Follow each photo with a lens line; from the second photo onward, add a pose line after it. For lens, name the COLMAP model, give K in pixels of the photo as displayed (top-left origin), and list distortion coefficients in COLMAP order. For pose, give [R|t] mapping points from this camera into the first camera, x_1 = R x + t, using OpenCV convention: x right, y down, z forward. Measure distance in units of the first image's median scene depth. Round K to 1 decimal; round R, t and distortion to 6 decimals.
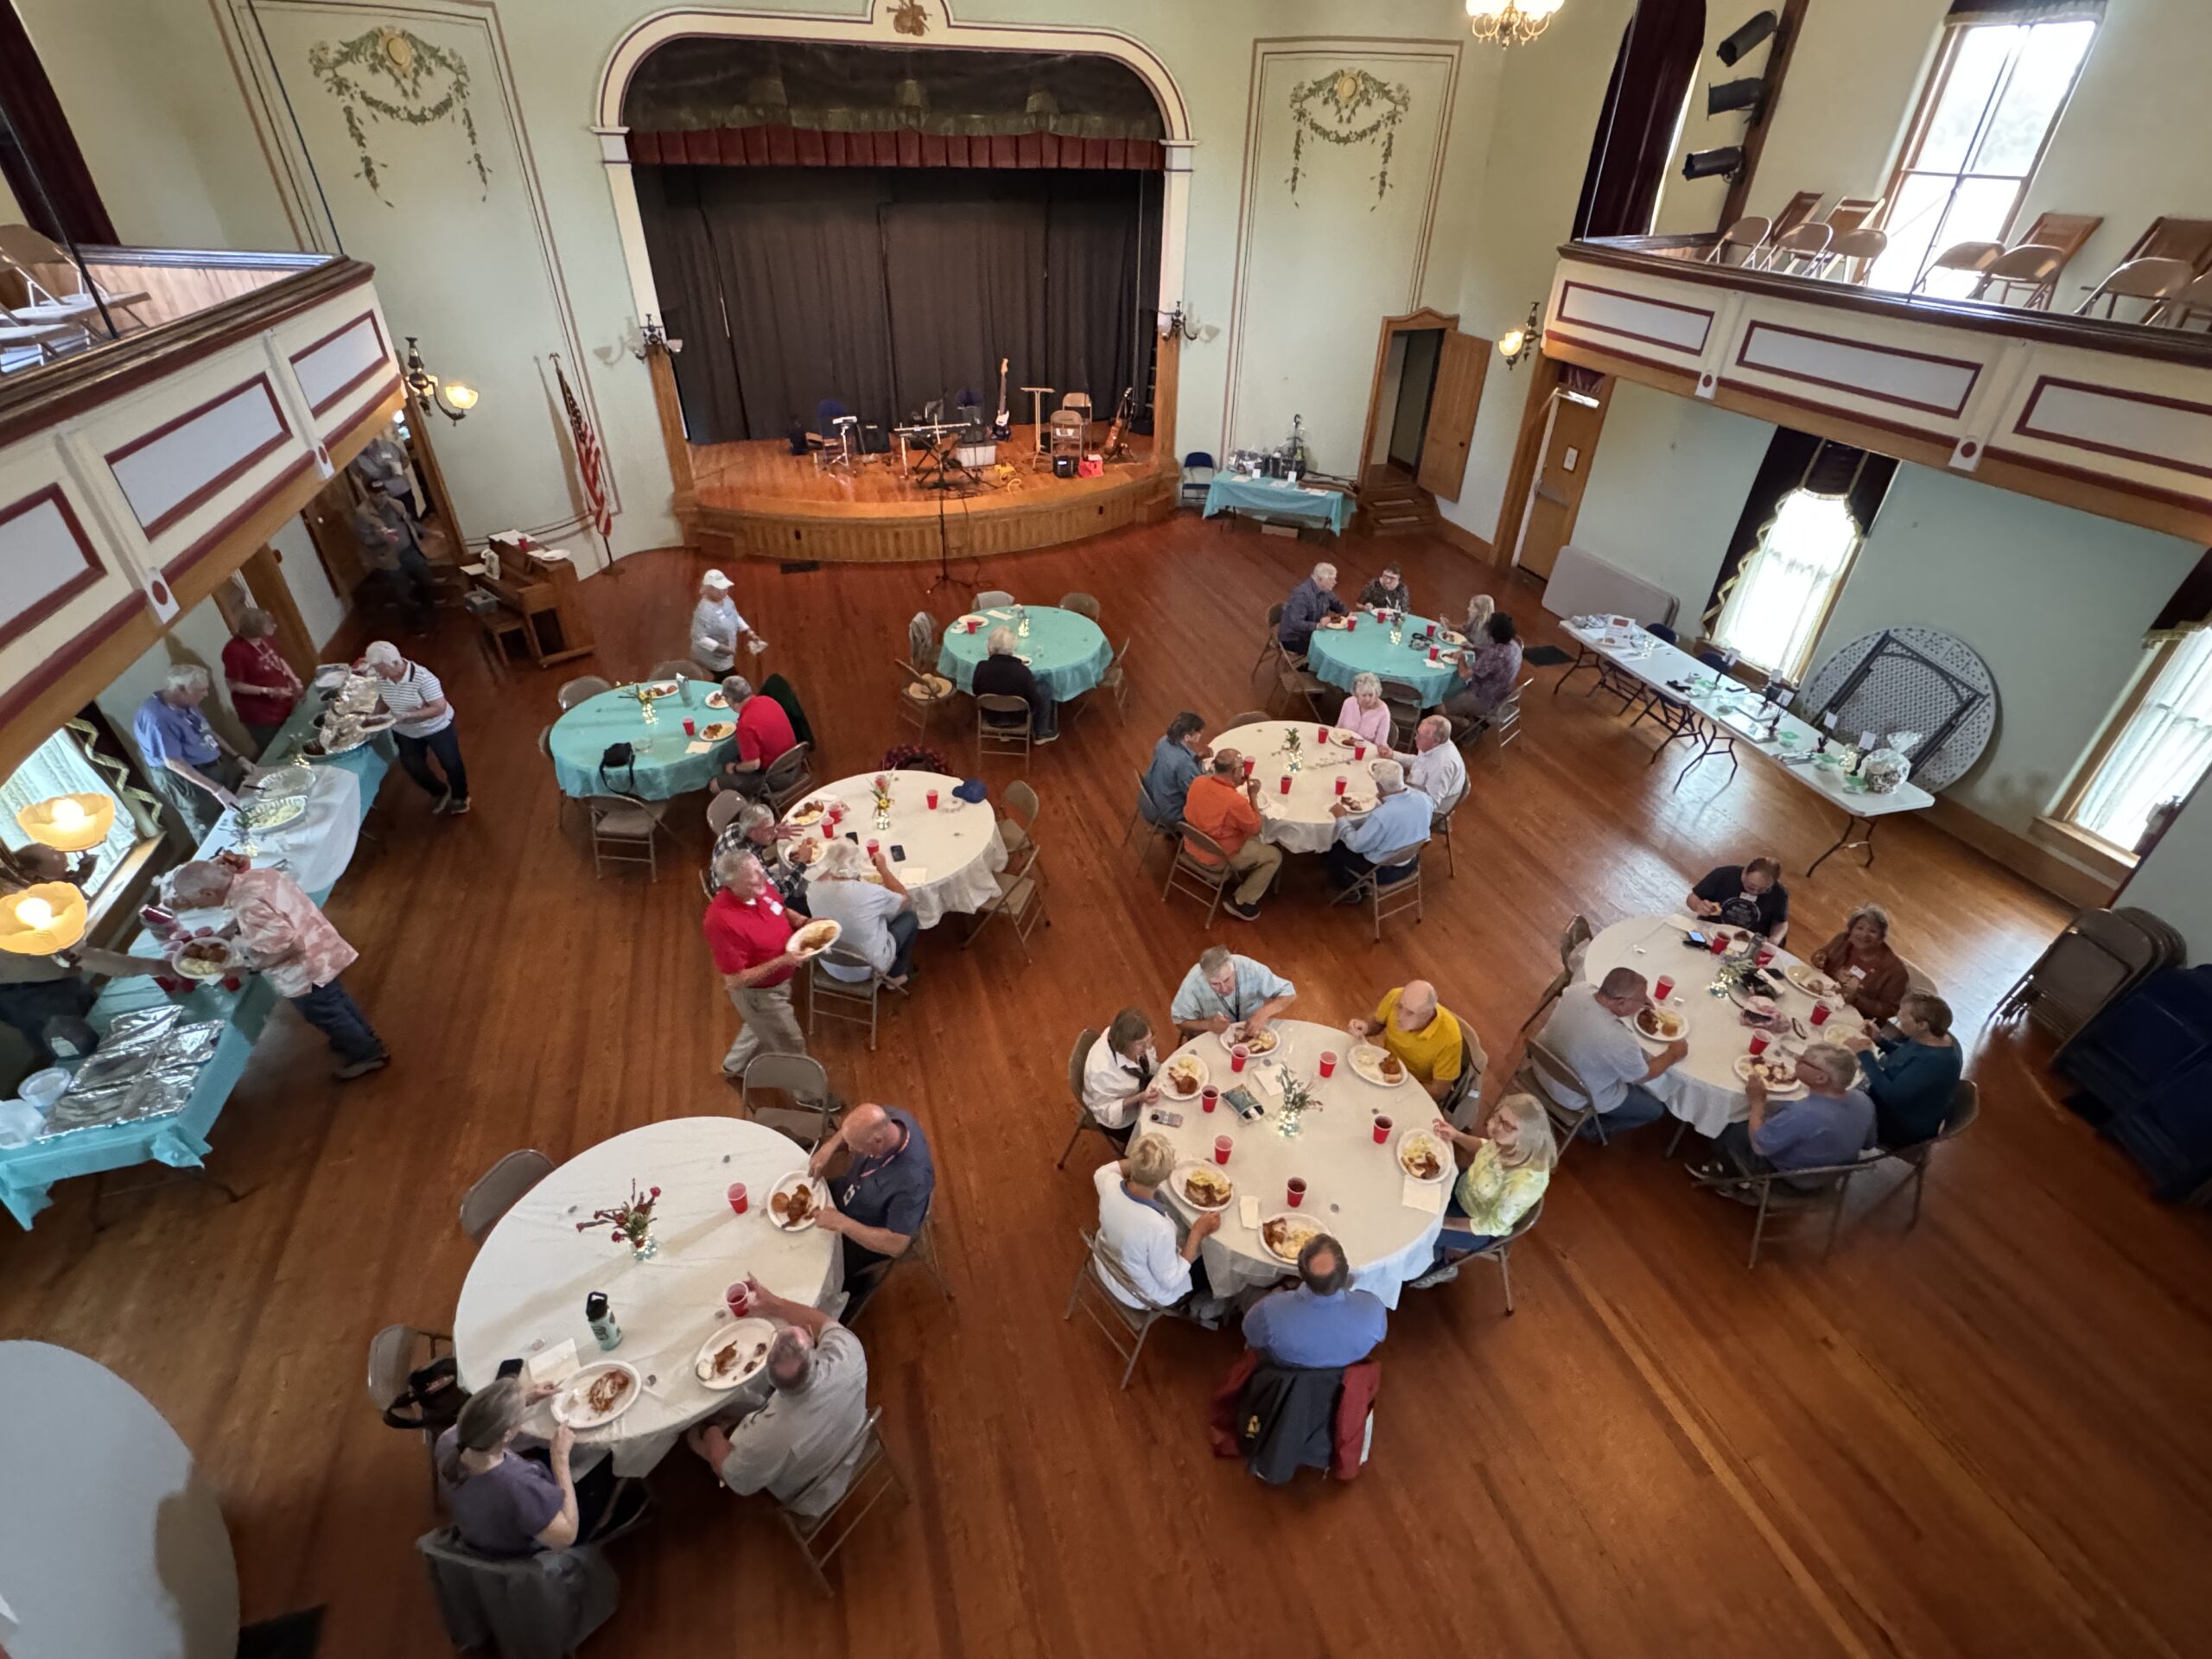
lens RADIAL K [[1034.3, 0, 1109.7], [0, 1034.3, 822.6], [0, 0, 1]] dist [-0.000936, -0.000395]
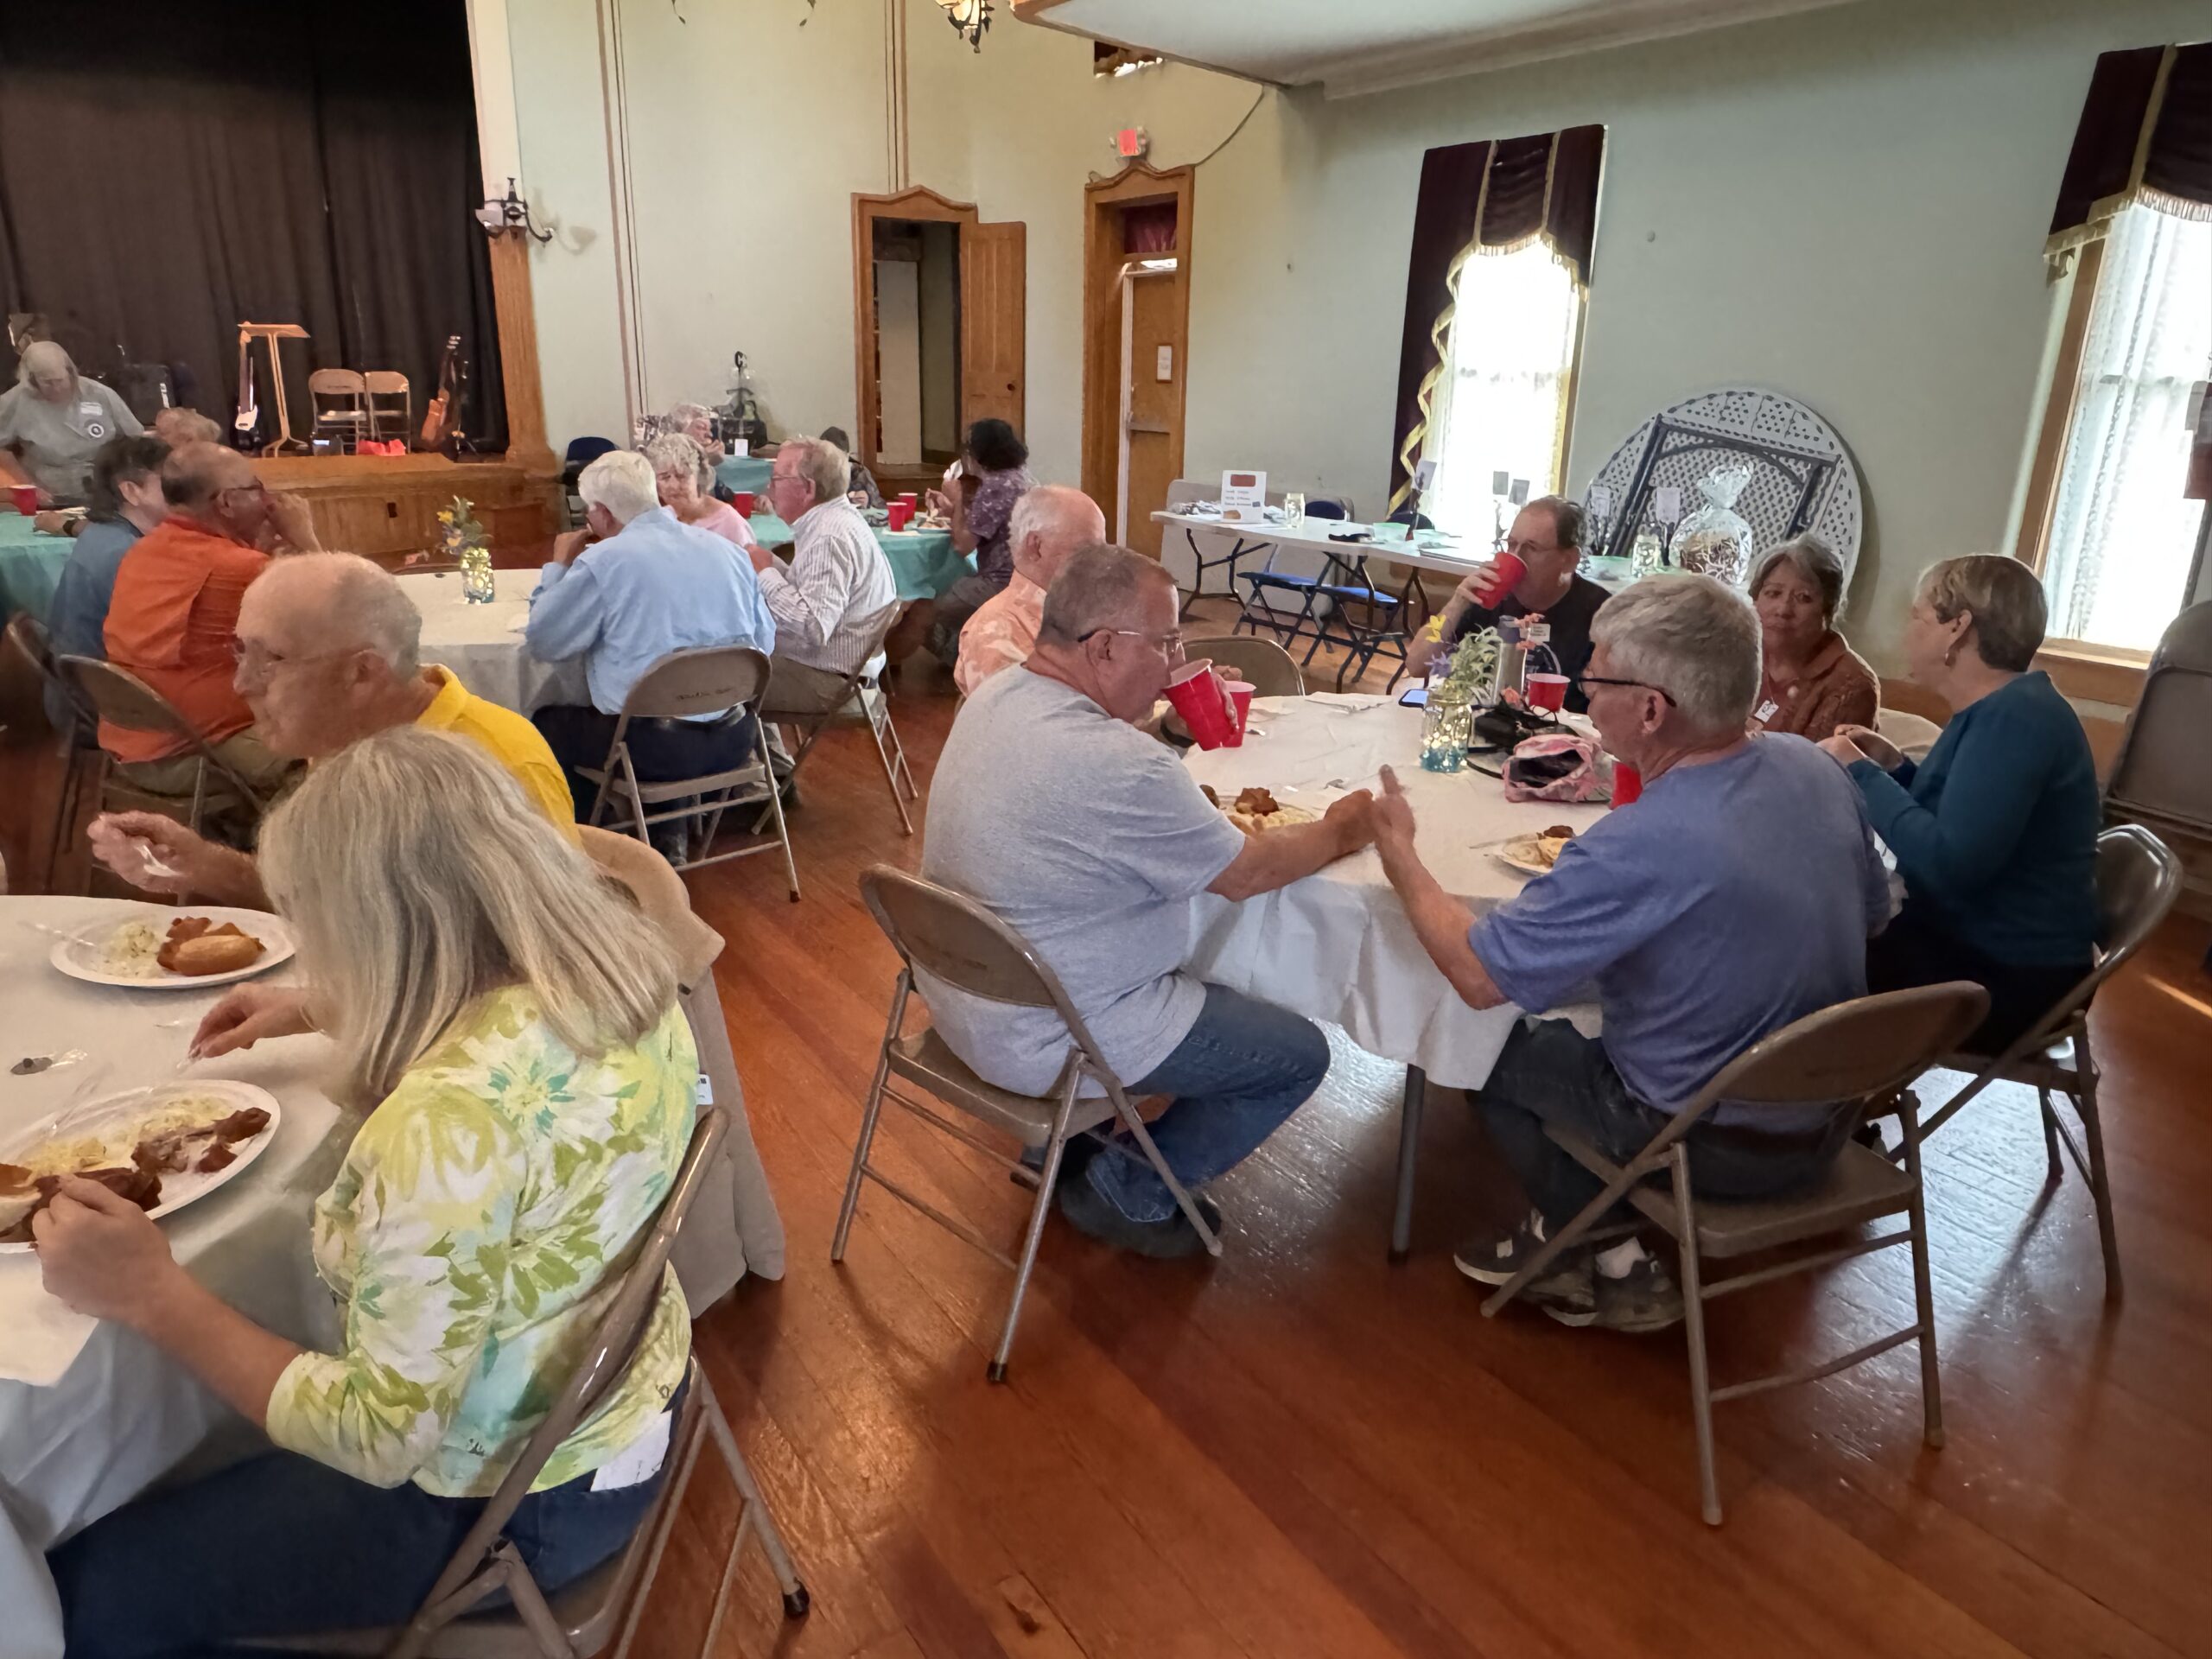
lens RADIAL K [[1487.4, 0, 1101.9], [0, 1487.4, 841.4], [0, 0, 1]] dist [-0.002864, 0.003098]
pose [[0.963821, -0.087816, 0.251669, 0.196283], [0.152643, 0.955865, -0.251043, 0.171666], [-0.218516, 0.280376, 0.934687, 0.314392]]
